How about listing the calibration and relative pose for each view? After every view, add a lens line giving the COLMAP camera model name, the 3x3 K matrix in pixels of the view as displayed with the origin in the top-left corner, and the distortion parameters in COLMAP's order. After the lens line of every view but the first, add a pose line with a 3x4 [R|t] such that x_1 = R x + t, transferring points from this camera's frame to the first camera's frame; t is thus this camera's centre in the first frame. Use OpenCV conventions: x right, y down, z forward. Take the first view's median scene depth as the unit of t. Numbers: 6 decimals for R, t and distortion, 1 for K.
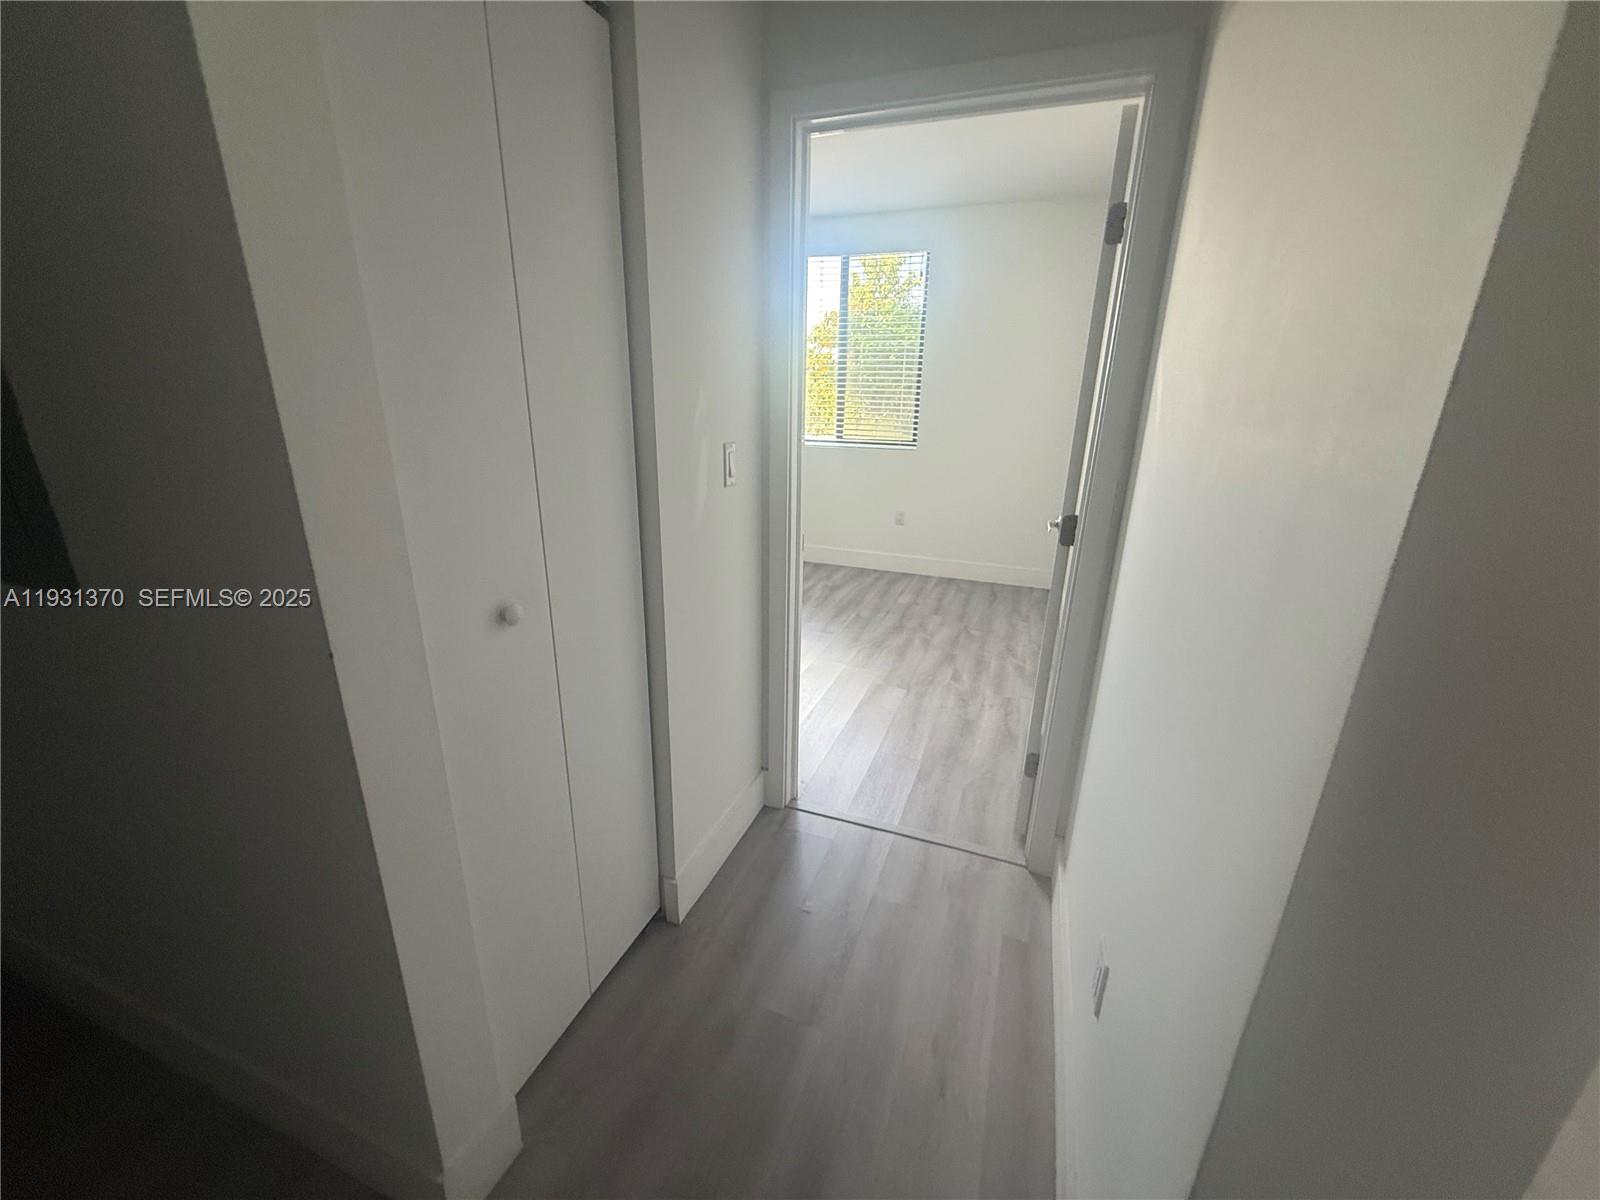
lens RADIAL K [[640.0, 0, 798.5], [0, 640.0, 597.8], [0, 0, 1]] dist [-0.002604, -0.000536]
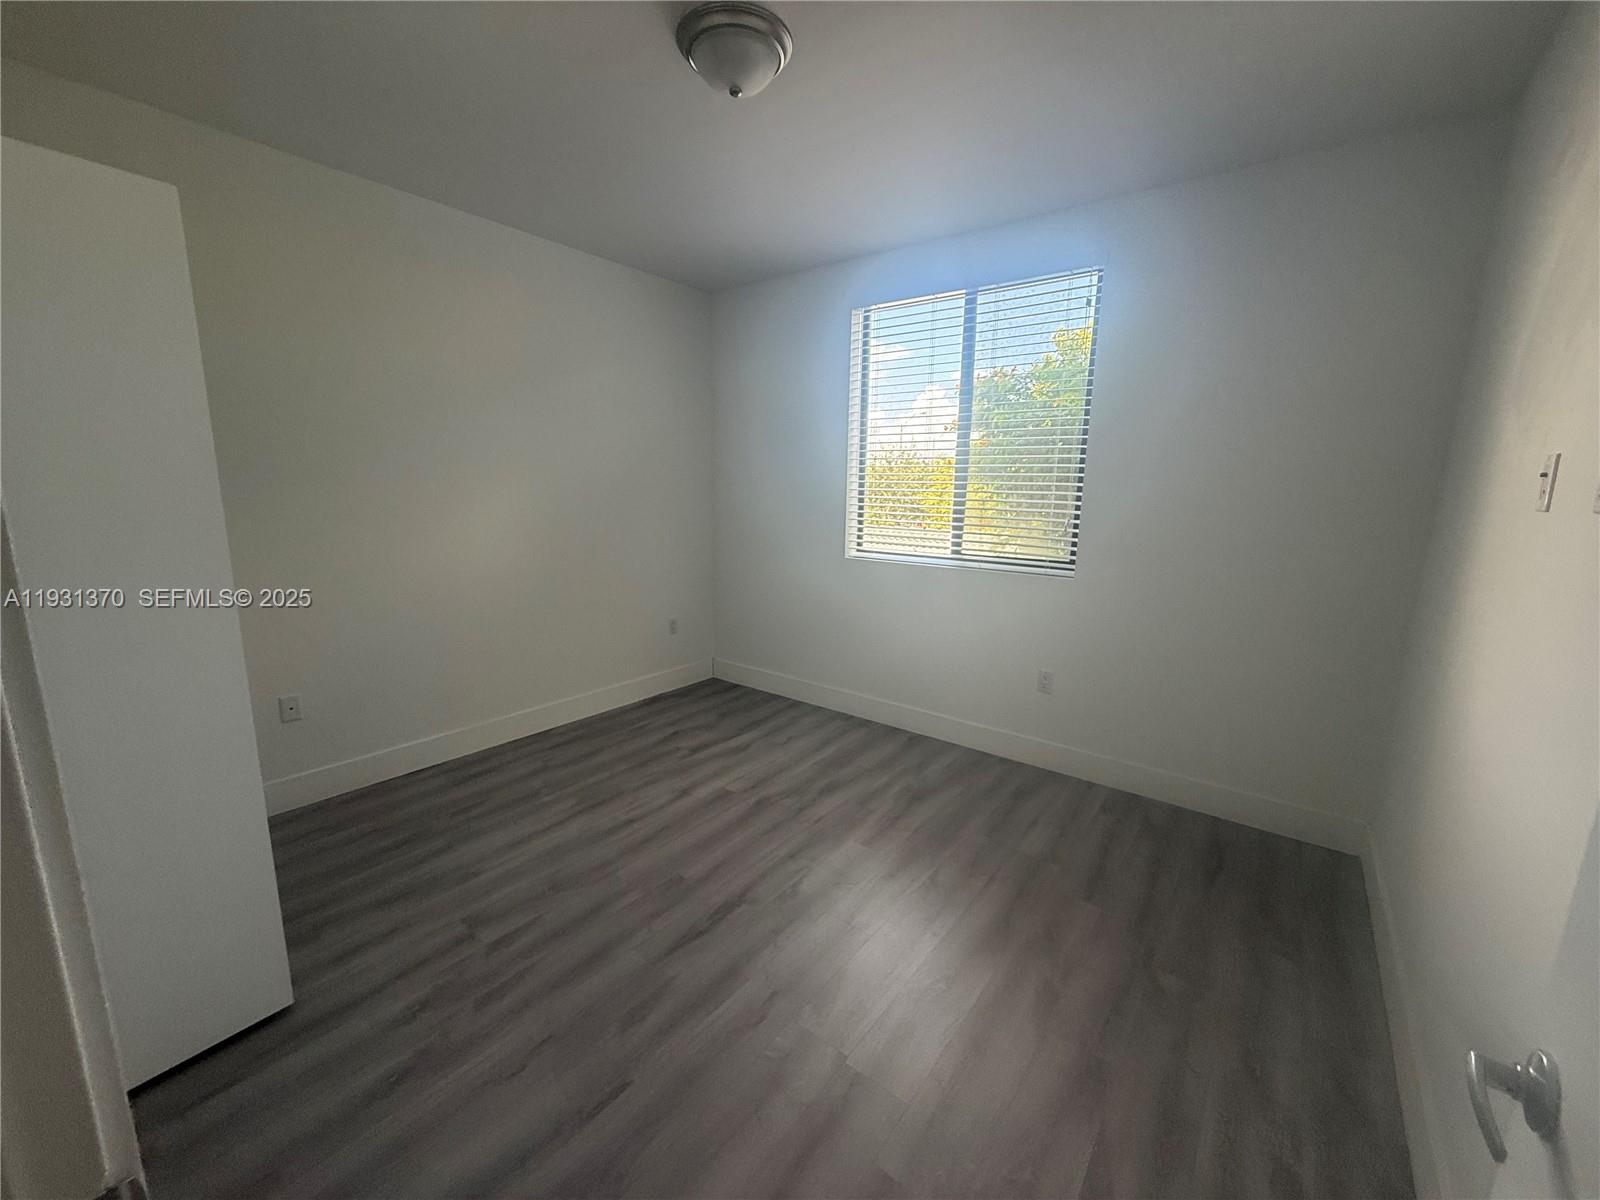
lens RADIAL K [[640.0, 0, 801.7], [0, 640.0, 603.3], [0, 0, 1]] dist [-0.002604, -0.000536]
pose [[0.957518, 0.052996, -0.283463, 0.110515], [-0.090913, 0.988318, -0.122324, -0.110174], [0.273669, 0.142898, 0.951149, 0.355870]]
